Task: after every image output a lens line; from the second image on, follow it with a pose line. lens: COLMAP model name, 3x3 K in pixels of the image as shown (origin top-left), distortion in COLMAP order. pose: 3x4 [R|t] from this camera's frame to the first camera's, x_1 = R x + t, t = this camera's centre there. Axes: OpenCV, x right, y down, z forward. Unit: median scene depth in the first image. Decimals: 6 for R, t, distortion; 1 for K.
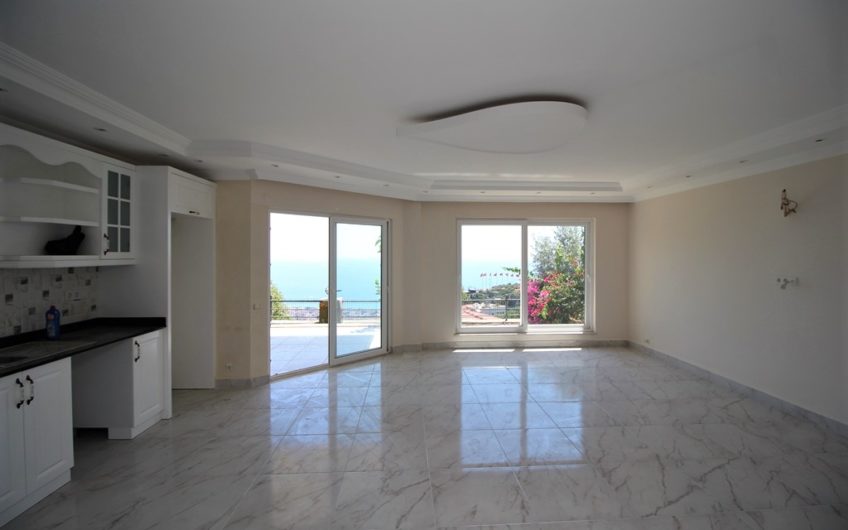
lens RADIAL K [[389.1, 0, 427.2], [0, 389.1, 256.3], [0, 0, 1]] dist [0.001597, -0.015221]
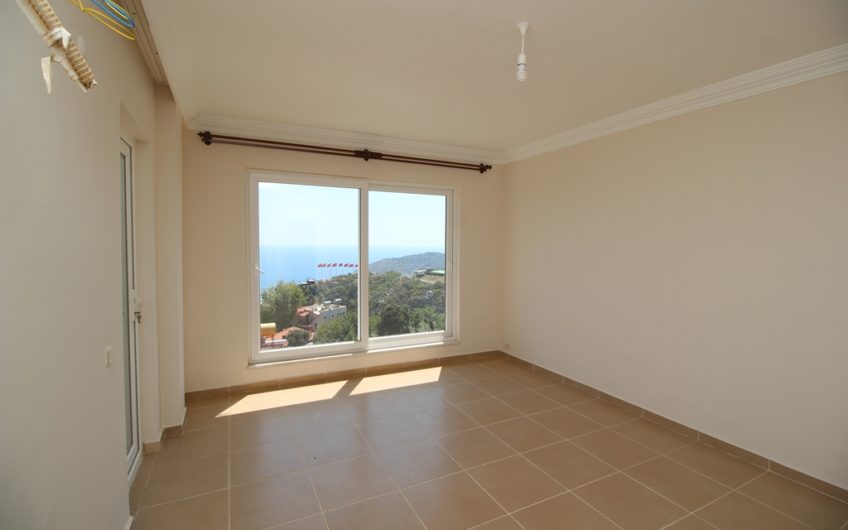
lens RADIAL K [[389.4, 0, 427.8], [0, 389.4, 258.4], [0, 0, 1]] dist [0.001874, -0.014885]
pose [[0.918603, -0.006792, 0.395123, 0.159643], [-0.005271, 0.999553, 0.029434, 0.033130], [-0.395146, -0.029121, 0.918156, 0.630127]]
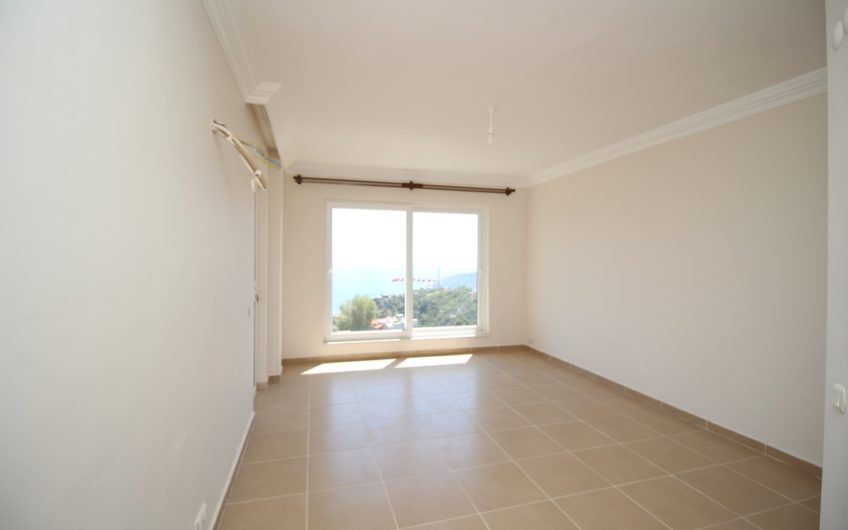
lens RADIAL K [[389.9, 0, 428.8], [0, 389.9, 256.3], [0, 0, 1]] dist [0.002607, -0.015638]
pose [[0.974707, 0.007323, 0.223365, 0.181534], [-0.004271, 0.999891, -0.014145, 0.055528], [-0.223445, 0.012833, 0.974632, 0.294476]]
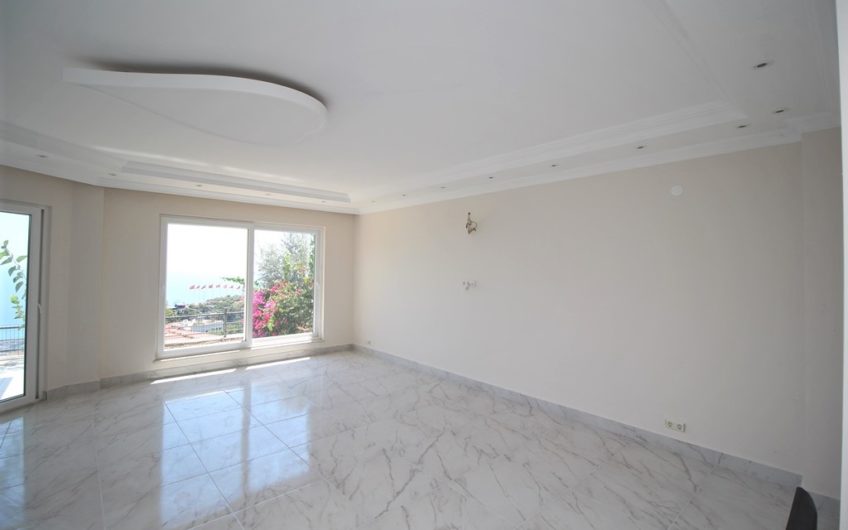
lens RADIAL K [[389.4, 0, 427.8], [0, 389.4, 258.4], [0, 0, 1]] dist [0.001874, -0.014885]
pose [[0.776967, 0.023258, 0.629112, 0.004823], [-0.009900, 0.999645, -0.024729, 0.012890], [-0.629464, 0.012985, 0.776921, 0.072831]]
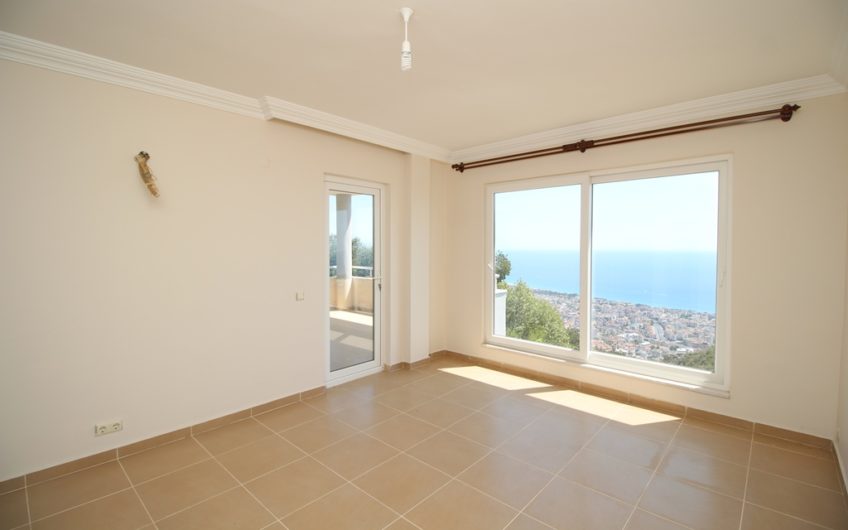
lens RADIAL K [[389.9, 0, 428.8], [0, 389.9, 256.3], [0, 0, 1]] dist [0.002607, -0.015638]
pose [[0.700047, 0.020766, -0.713795, 0.909137], [-0.010706, 0.999770, 0.018585, 0.042871], [0.714017, -0.005368, 0.700108, 0.737801]]
